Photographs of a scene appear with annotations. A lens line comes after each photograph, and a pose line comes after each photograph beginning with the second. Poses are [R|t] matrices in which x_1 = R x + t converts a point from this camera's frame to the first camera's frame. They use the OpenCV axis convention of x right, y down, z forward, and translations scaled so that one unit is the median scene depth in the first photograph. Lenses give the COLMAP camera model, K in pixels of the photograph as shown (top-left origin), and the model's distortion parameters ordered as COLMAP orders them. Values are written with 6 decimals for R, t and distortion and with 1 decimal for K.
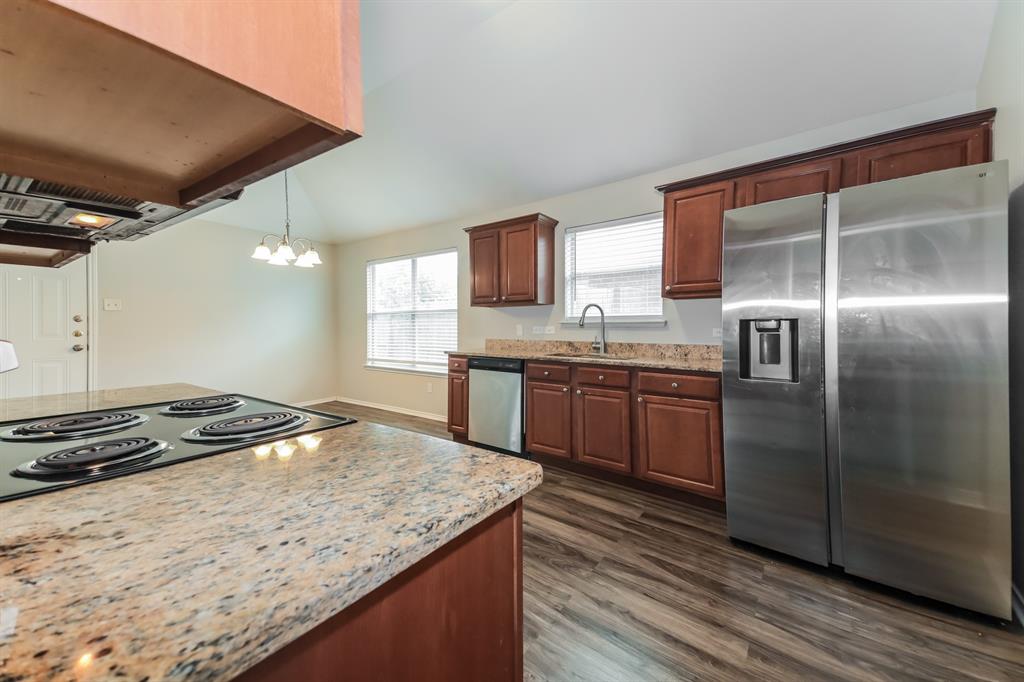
lens RADIAL K [[379.5, 0, 511.1], [0, 379.5, 328.0], [0, 0, 1]] dist [0.110791, -0.000018]
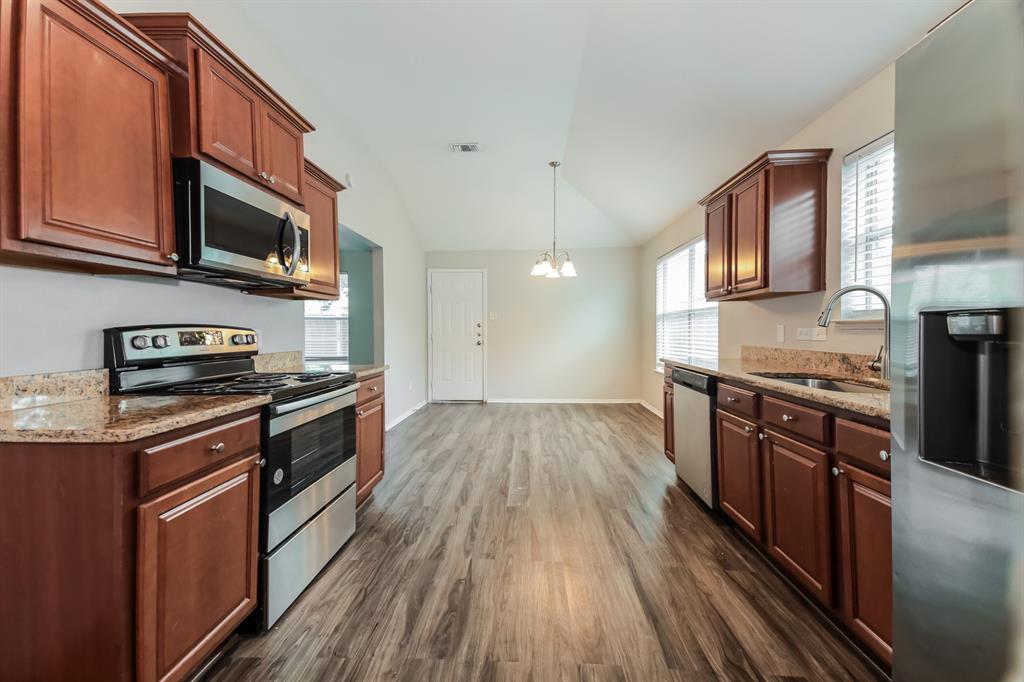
lens RADIAL K [[408.4, 0, 506.9], [0, 408.4, 327.7], [0, 0, 1]] dist [0.011557, -0.000054]
pose [[0.558521, -0.007594, -0.829455, 0.445654], [0.005241, 0.999970, -0.005627, -0.004065], [0.829474, -0.001204, 0.558545, 0.270915]]
